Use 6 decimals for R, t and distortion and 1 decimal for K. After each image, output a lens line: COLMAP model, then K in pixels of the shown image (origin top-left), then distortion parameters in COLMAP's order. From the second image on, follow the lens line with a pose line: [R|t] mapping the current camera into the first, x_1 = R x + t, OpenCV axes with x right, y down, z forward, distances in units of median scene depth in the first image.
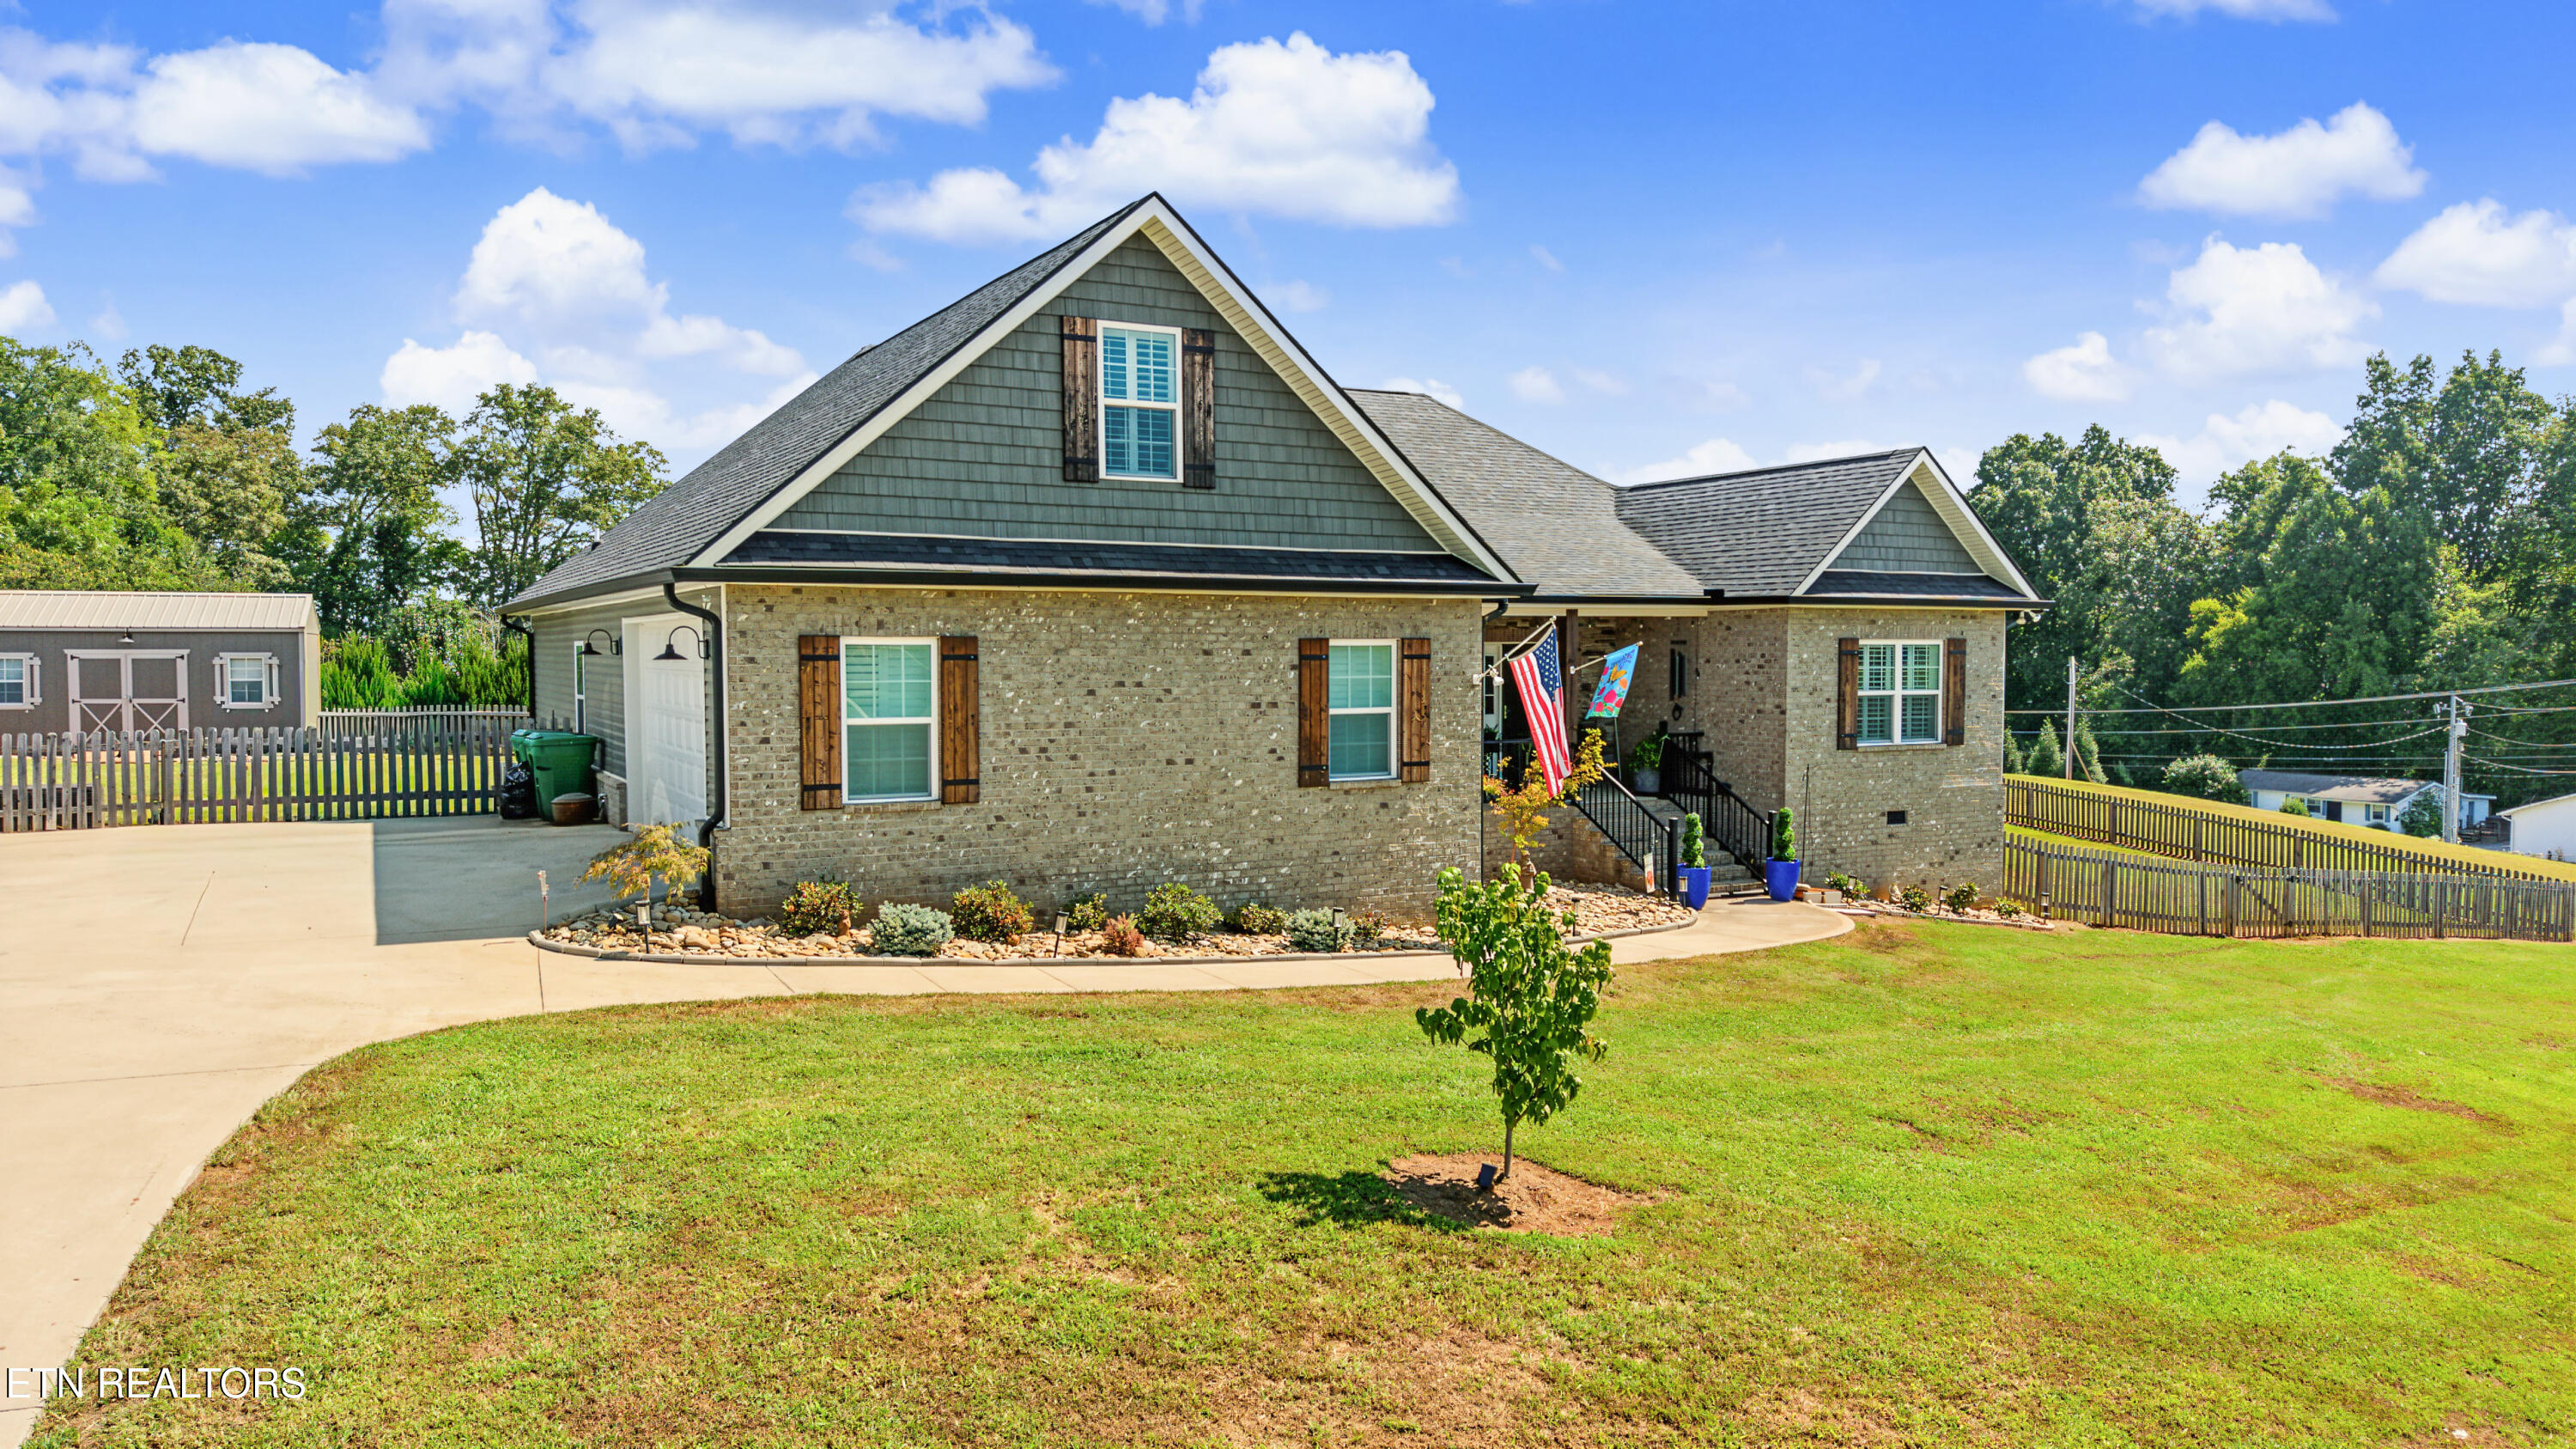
lens RADIAL K [[1718.3, 0, 1295.8], [0, 1718.3, 734.0], [0, 0, 1]] dist [0.046768, -0.049987]
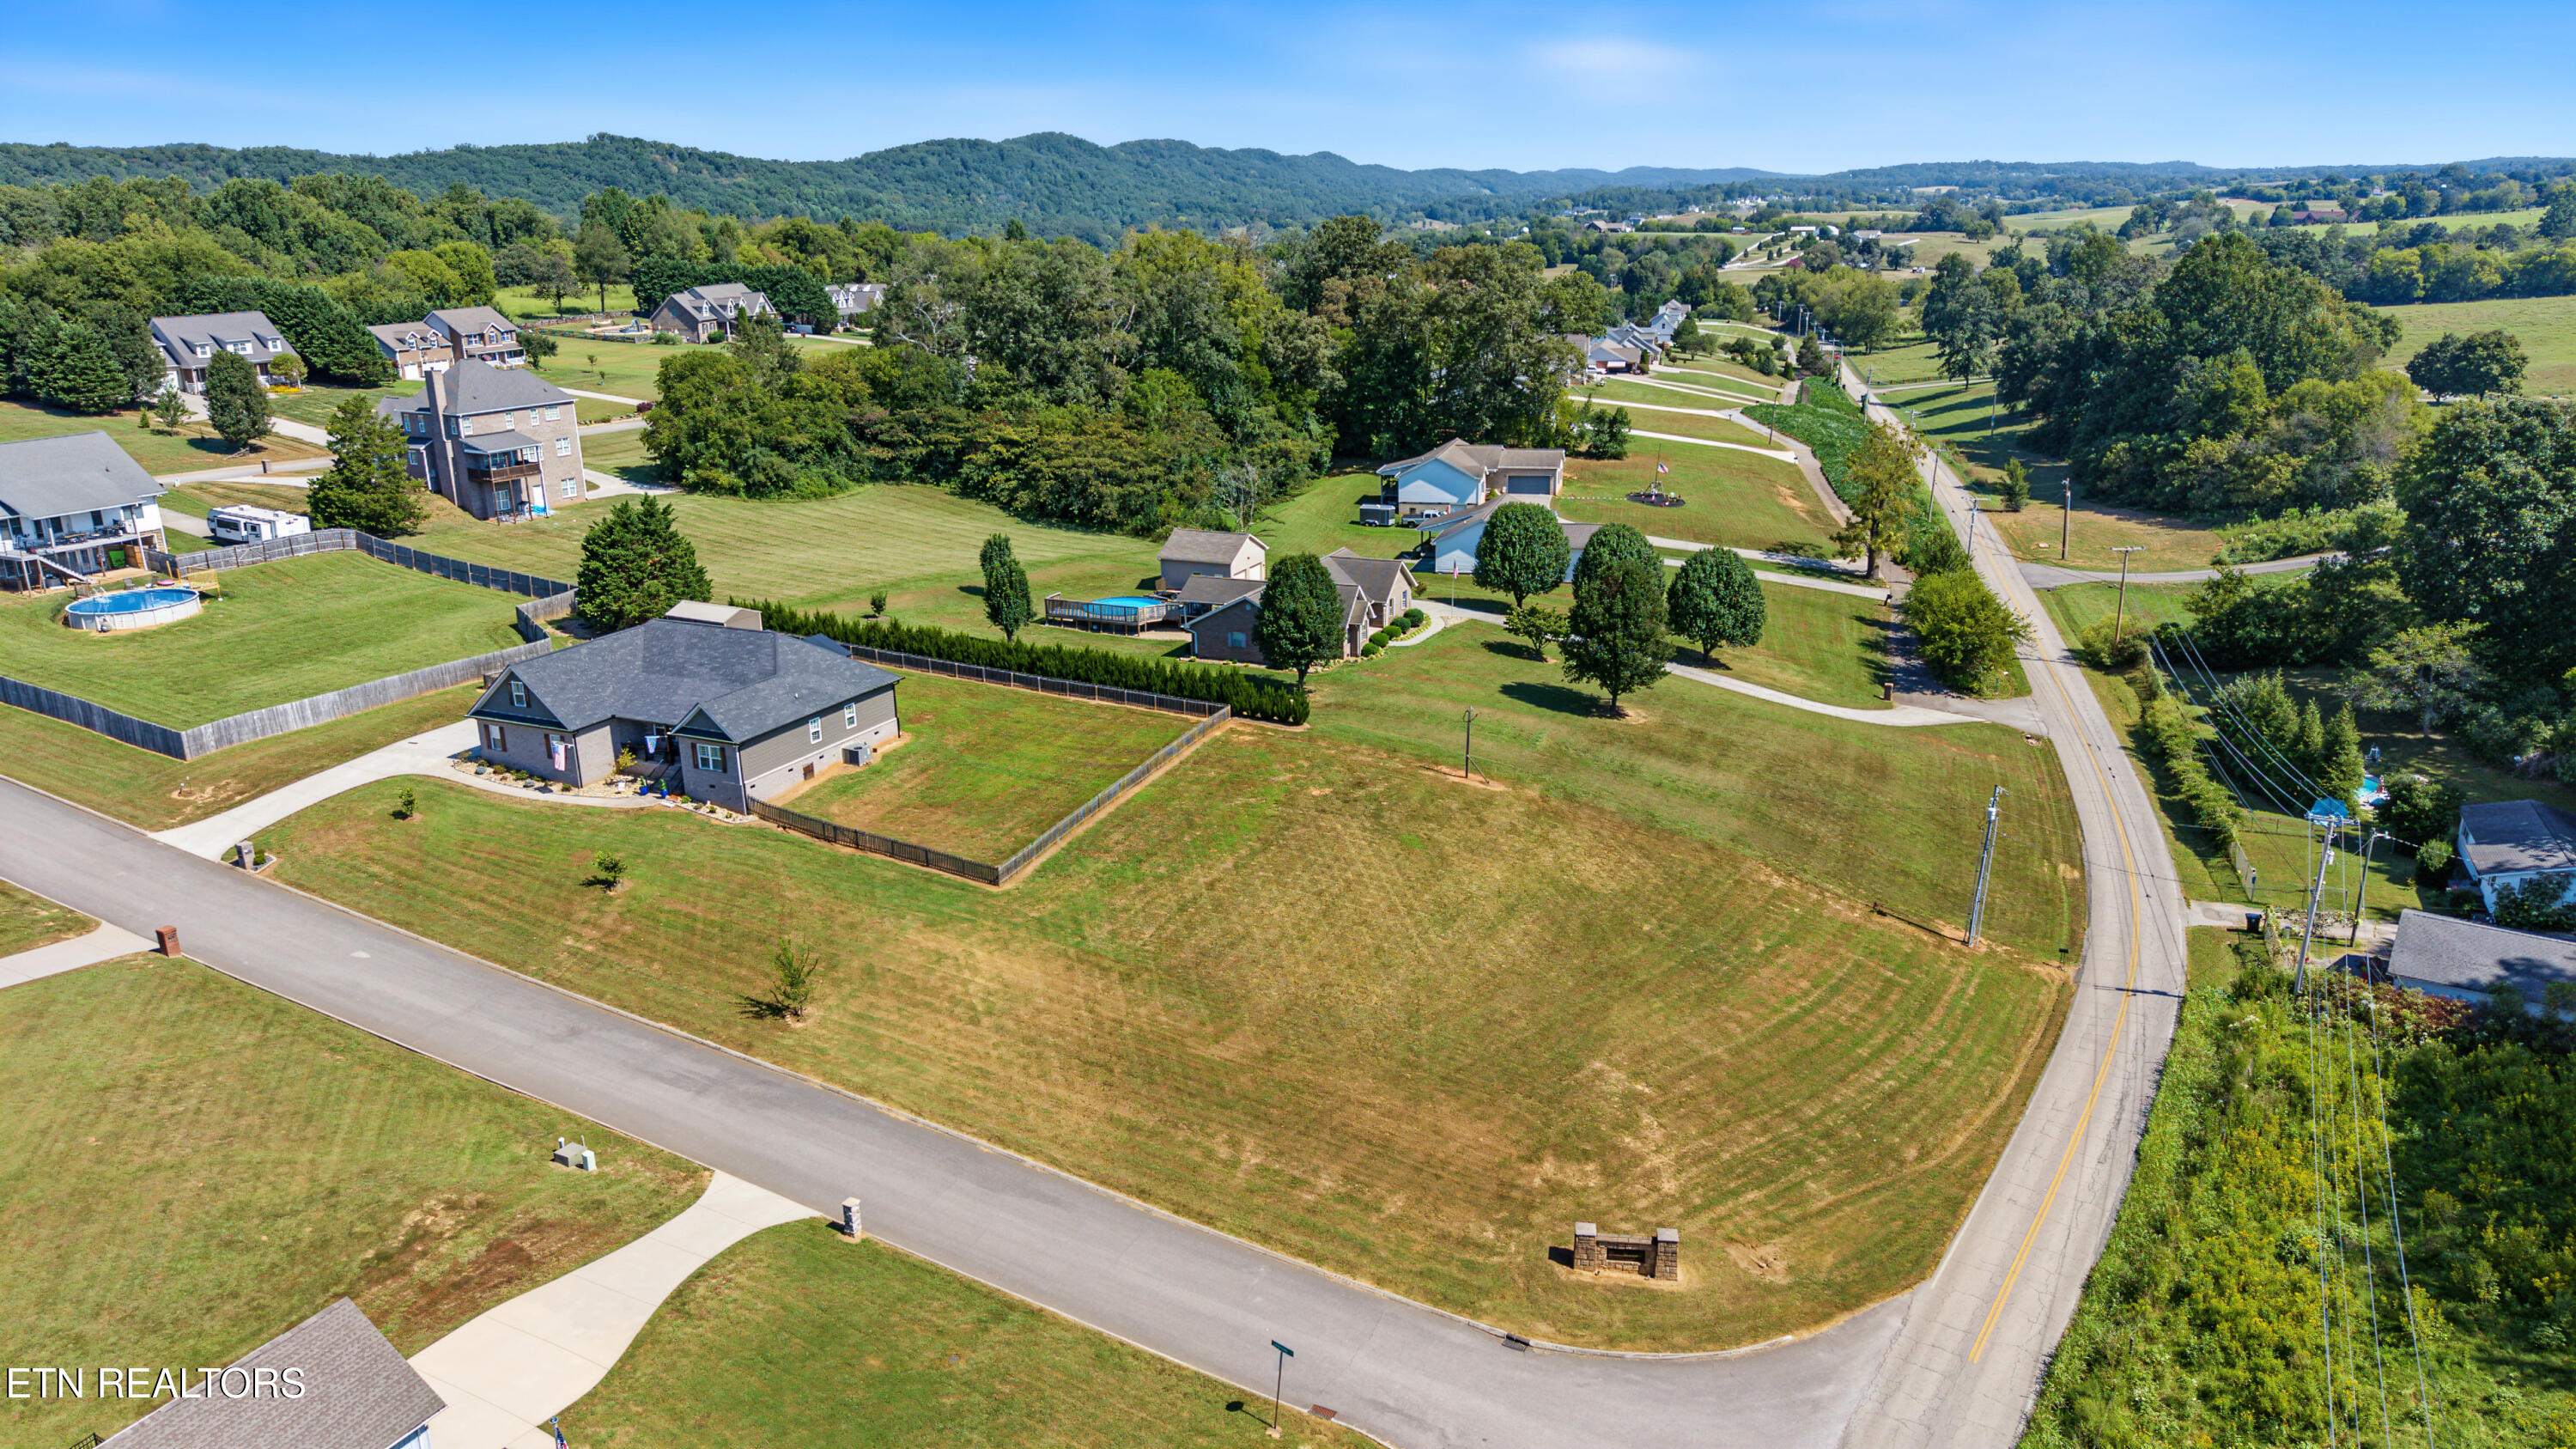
lens RADIAL K [[1718.3, 0, 1295.8], [0, 1718.3, 734.0], [0, 0, 1]] dist [0.046768, -0.049987]
pose [[0.591754, 0.234160, -0.771360, 6.077059], [-0.027739, 0.962230, 0.270821, -1.726543], [0.805641, -0.138862, 0.575899, -0.334729]]
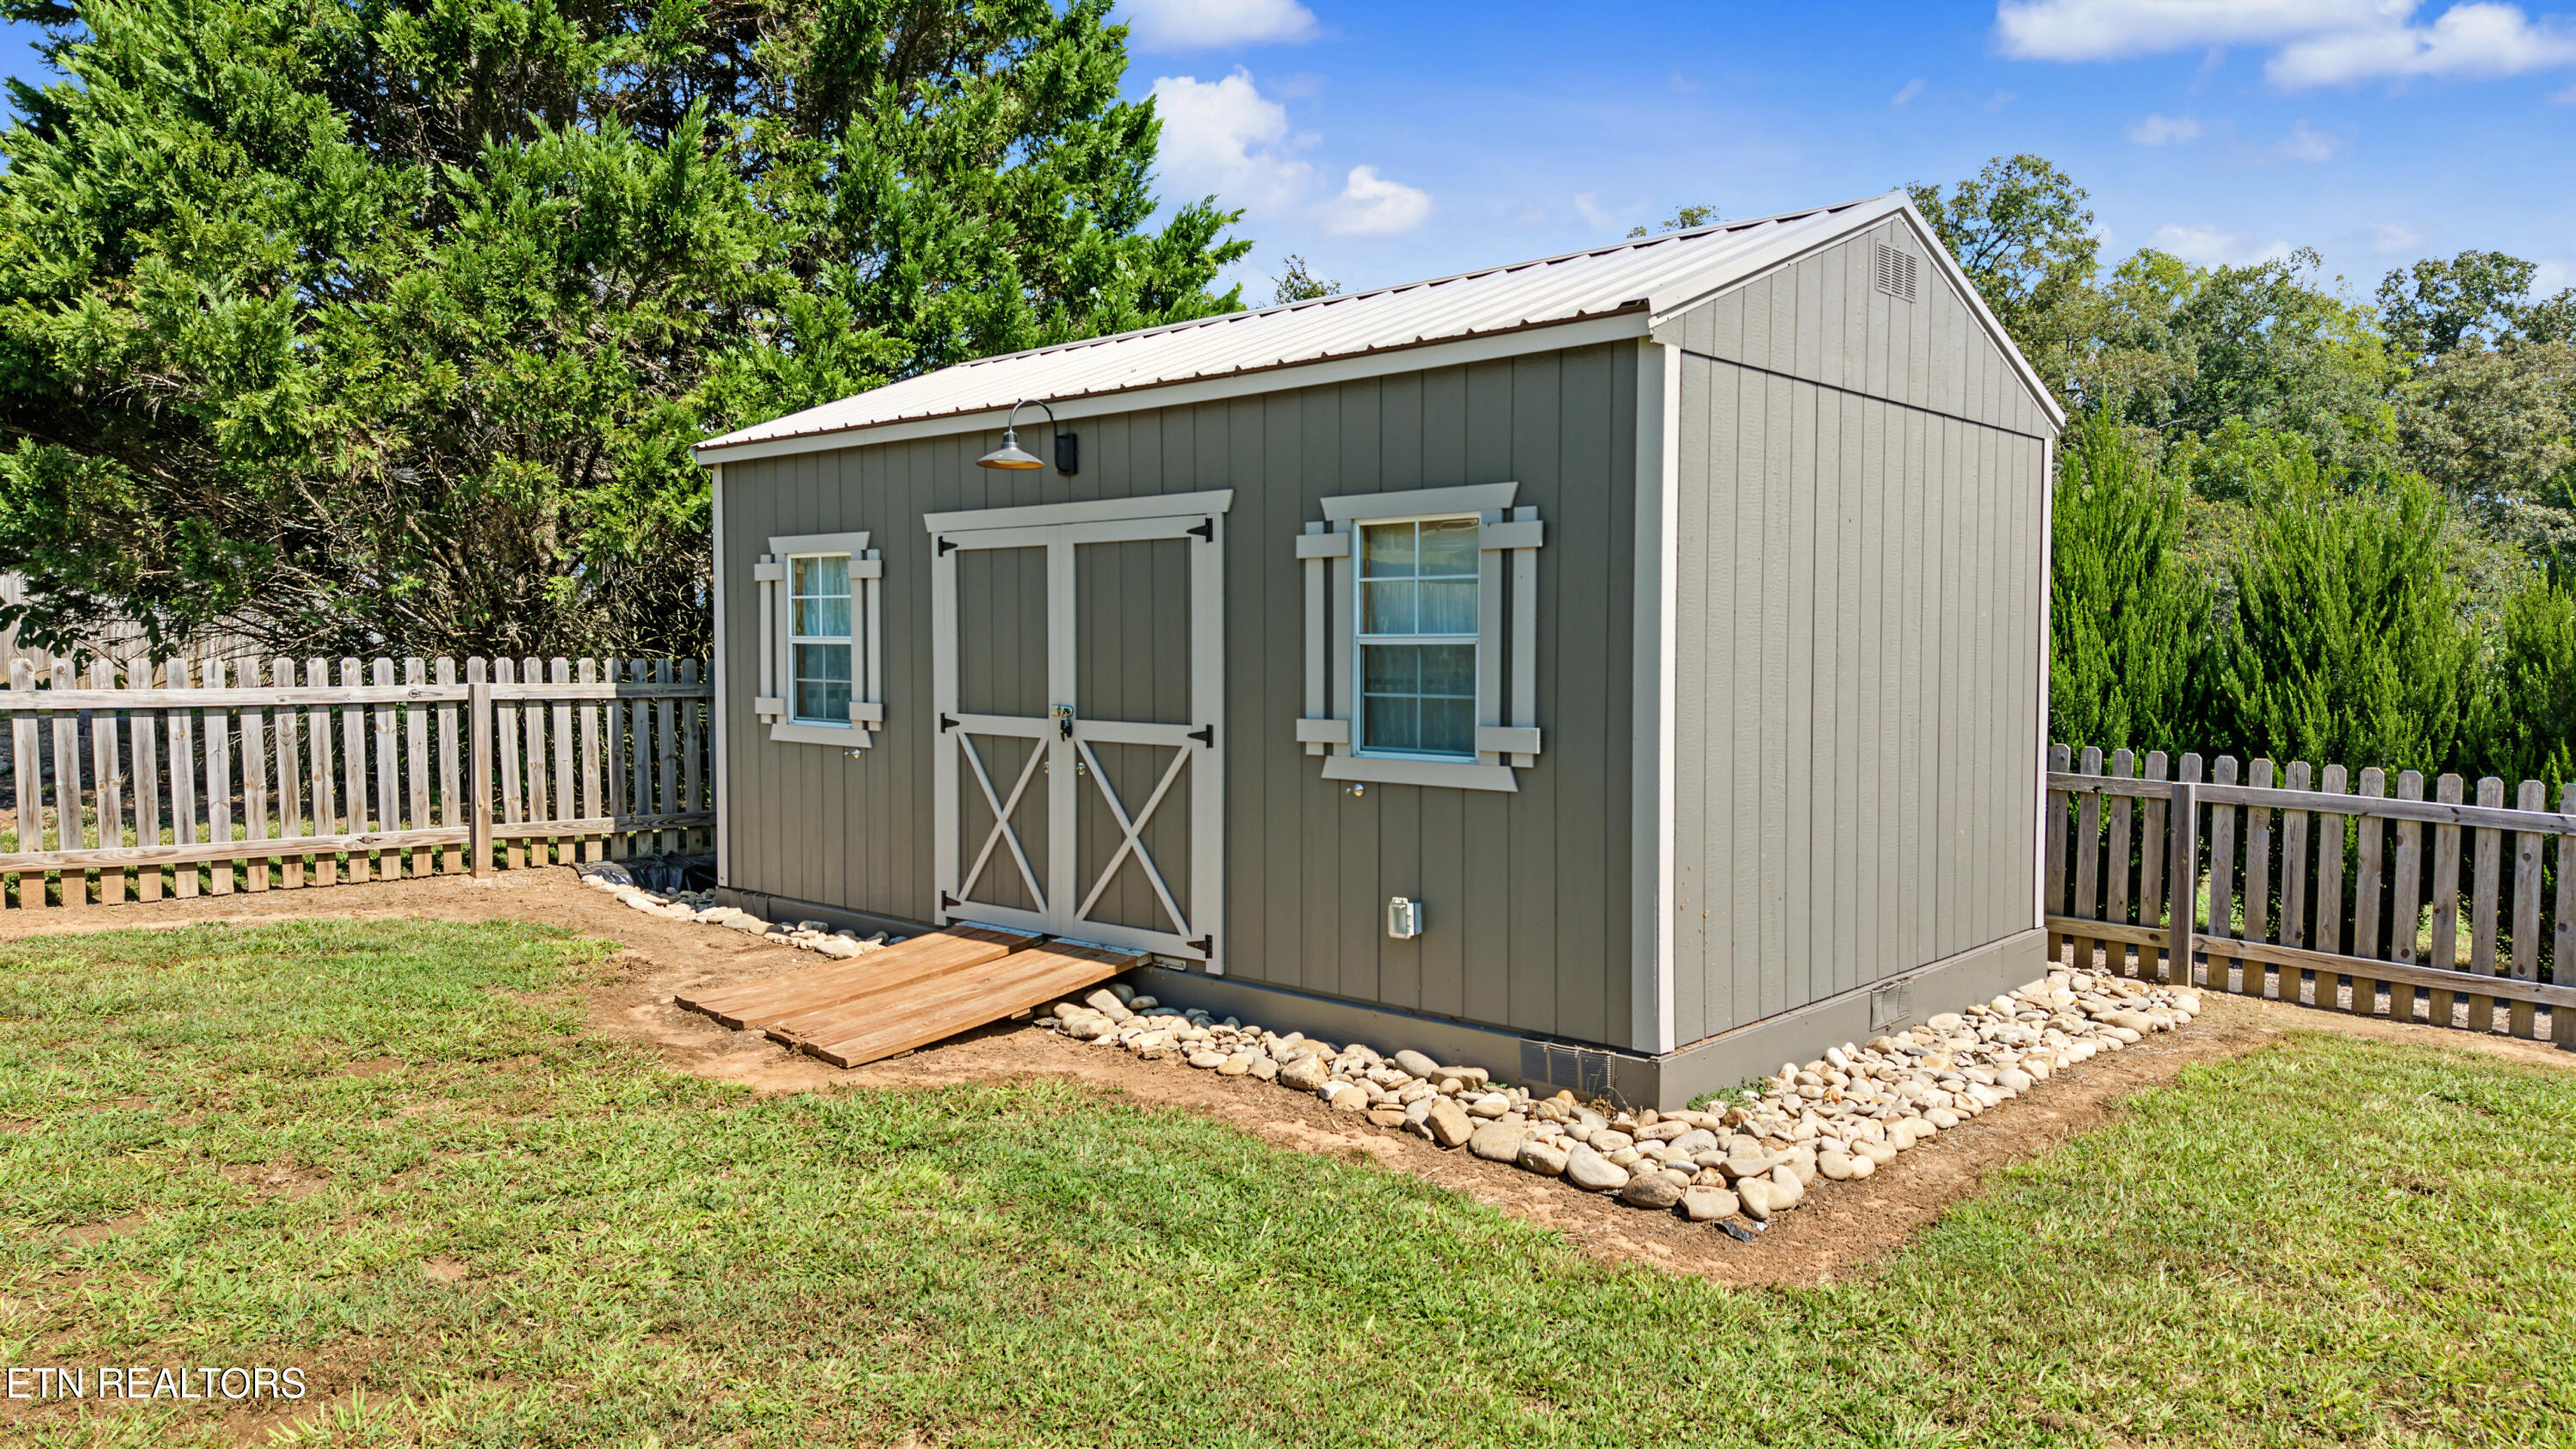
lens RADIAL K [[1740.8, 0, 1292.3], [0, 1740.8, 680.4], [0, 0, 1]] dist [0.046765, -0.051236]
pose [[0.383843, 0.019797, -0.923186, -0.866512], [-0.046459, 0.998918, 0.002104, -0.052721], [0.922229, 0.042083, 0.384347, 1.819560]]
